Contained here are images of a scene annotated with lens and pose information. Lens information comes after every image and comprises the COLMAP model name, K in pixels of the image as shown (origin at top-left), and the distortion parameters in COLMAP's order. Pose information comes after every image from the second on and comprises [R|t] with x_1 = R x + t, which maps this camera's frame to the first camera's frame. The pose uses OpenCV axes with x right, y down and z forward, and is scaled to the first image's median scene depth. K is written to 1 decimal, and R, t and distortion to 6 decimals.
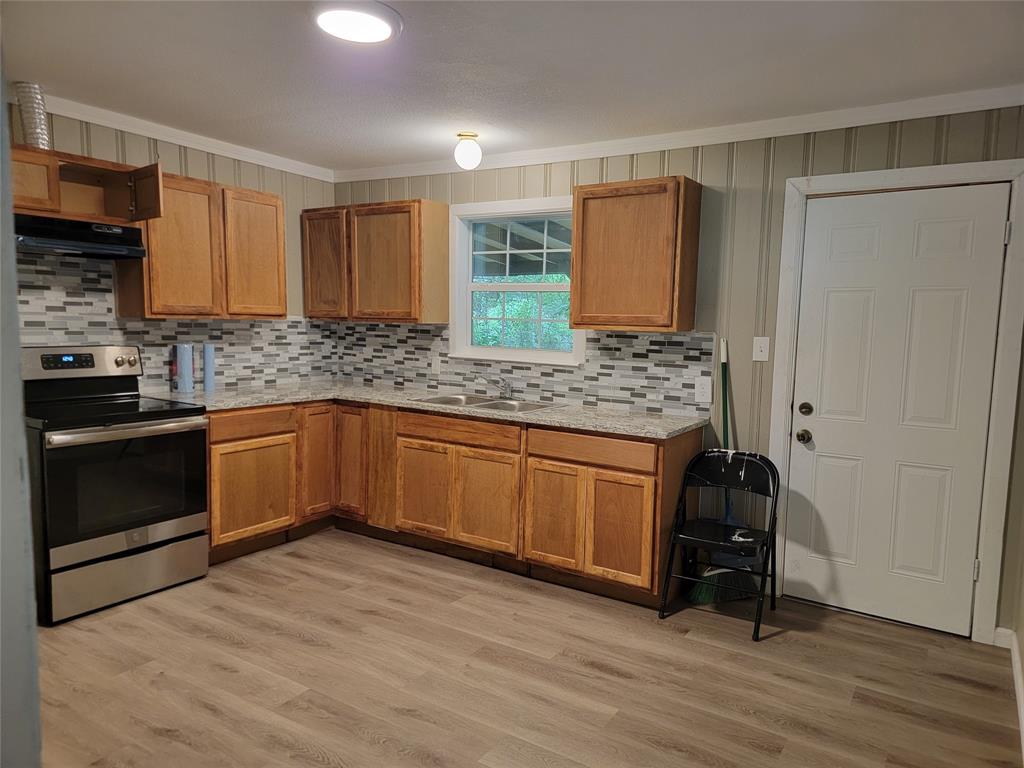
lens RADIAL K [[707.7, 0, 517.5], [0, 707.7, 386.9], [0, 0, 1]] dist [0.043802, -0.001290]
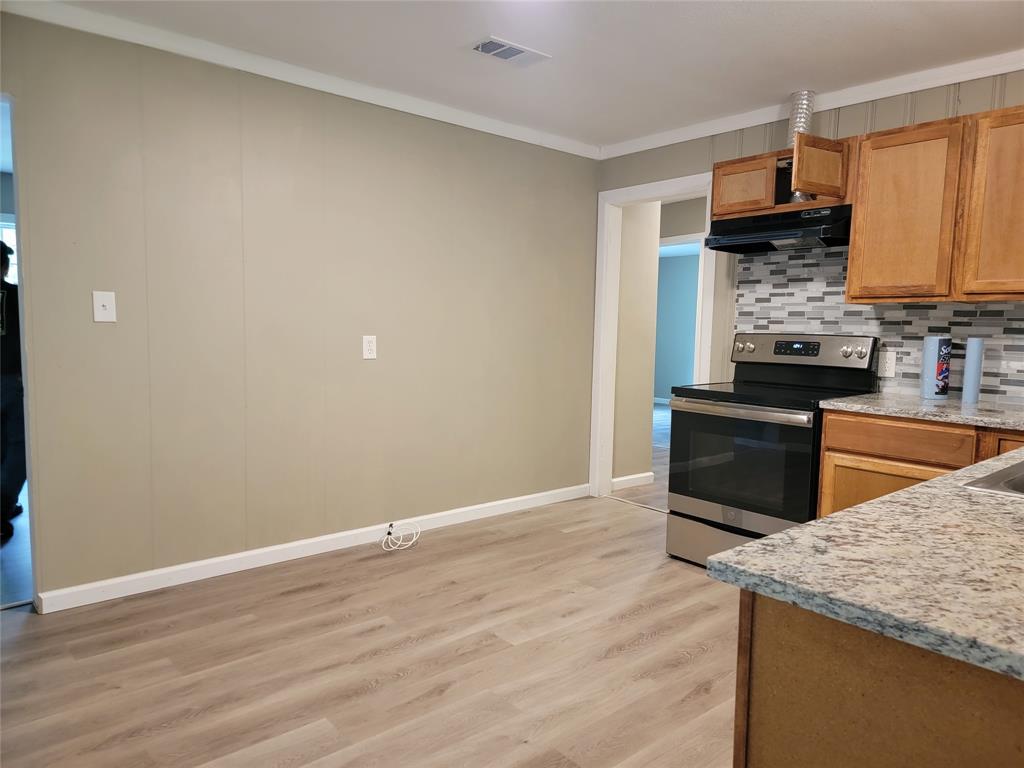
lens RADIAL K [[707.7, 0, 517.5], [0, 707.7, 386.9], [0, 0, 1]] dist [0.043802, -0.001290]
pose [[-0.284608, 0.054787, -0.957077, 0.480357], [-0.119127, 0.988606, 0.092017, -0.026713], [0.951213, 0.140203, -0.274839, 0.897600]]
